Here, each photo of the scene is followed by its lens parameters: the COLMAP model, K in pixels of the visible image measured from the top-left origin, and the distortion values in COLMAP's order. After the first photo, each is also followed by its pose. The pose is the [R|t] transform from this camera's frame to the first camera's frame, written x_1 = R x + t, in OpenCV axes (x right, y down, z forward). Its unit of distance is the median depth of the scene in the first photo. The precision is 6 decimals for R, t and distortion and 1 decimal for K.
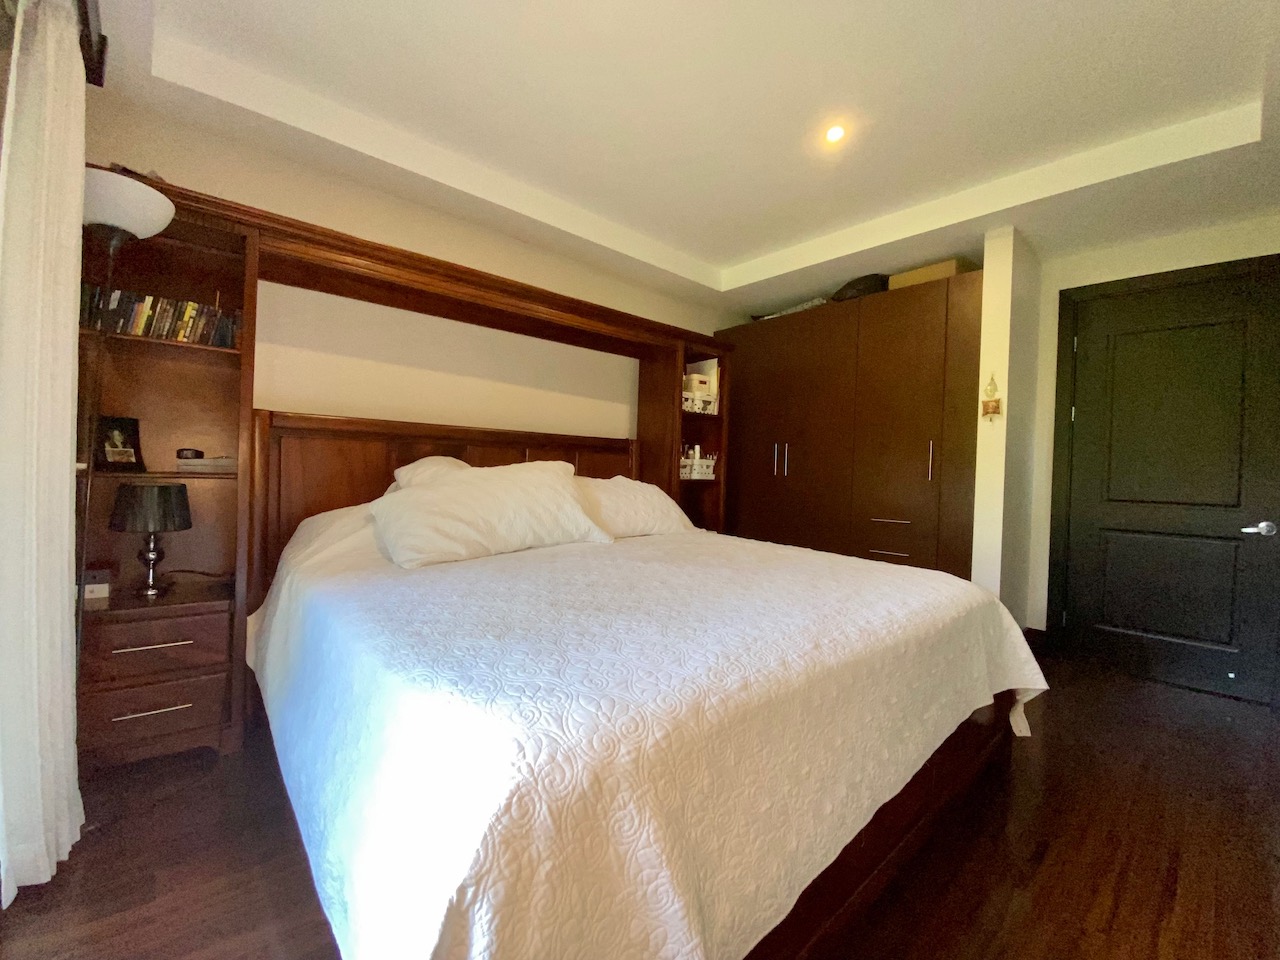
lens RADIAL K [[510.4, 0, 637.4], [0, 510.4, 479.4], [0, 0, 1]] dist [-0.000066, -0.000010]
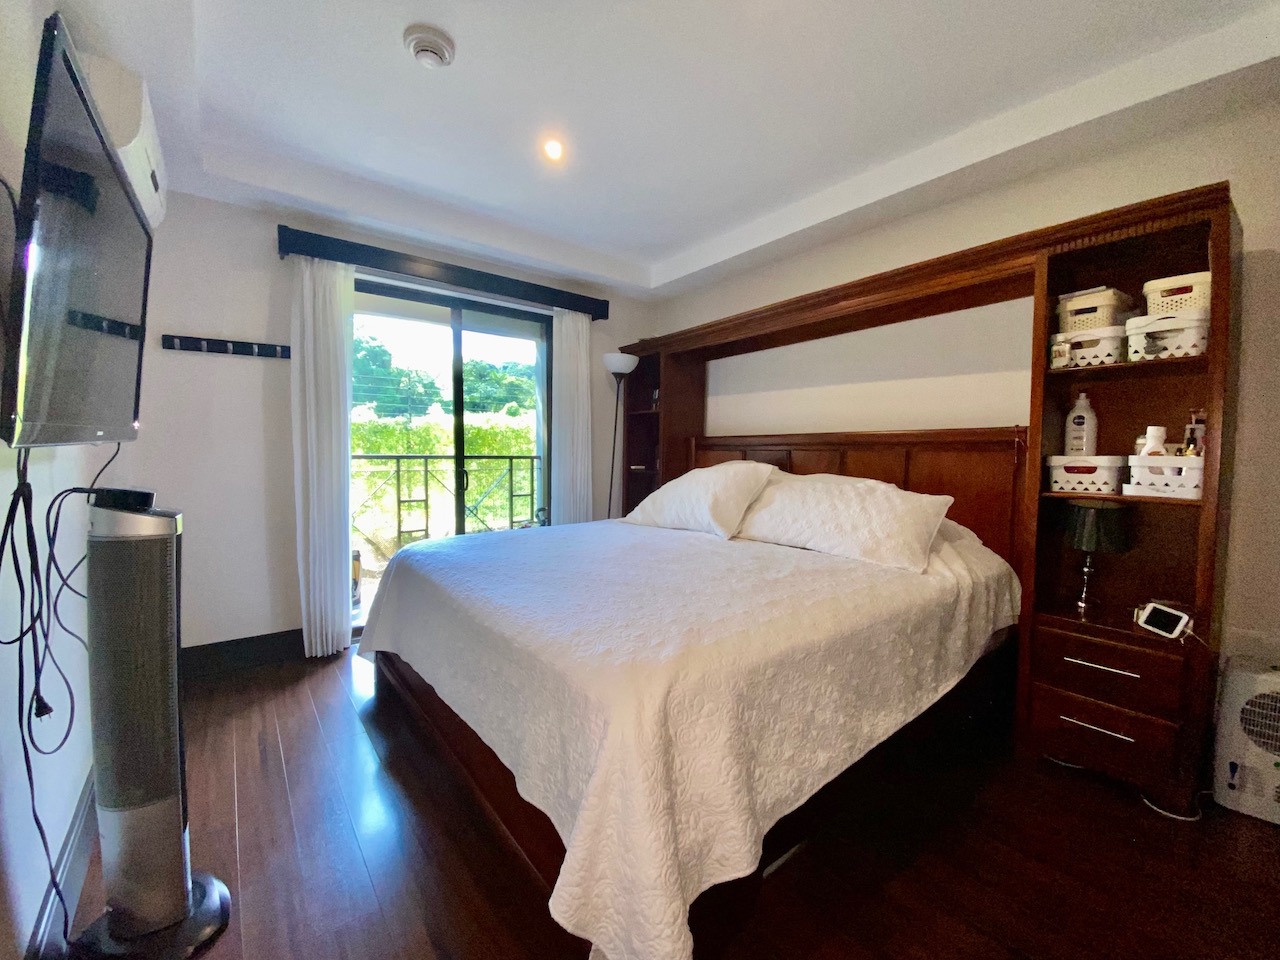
lens RADIAL K [[510.4, 0, 637.4], [0, 510.4, 479.4], [0, 0, 1]] dist [-0.000066, -0.000010]
pose [[-0.055751, 0.004504, -0.998435, 0.678635], [-0.056302, 0.998384, 0.007648, 0.007338], [0.996856, 0.056640, -0.055408, 0.589998]]
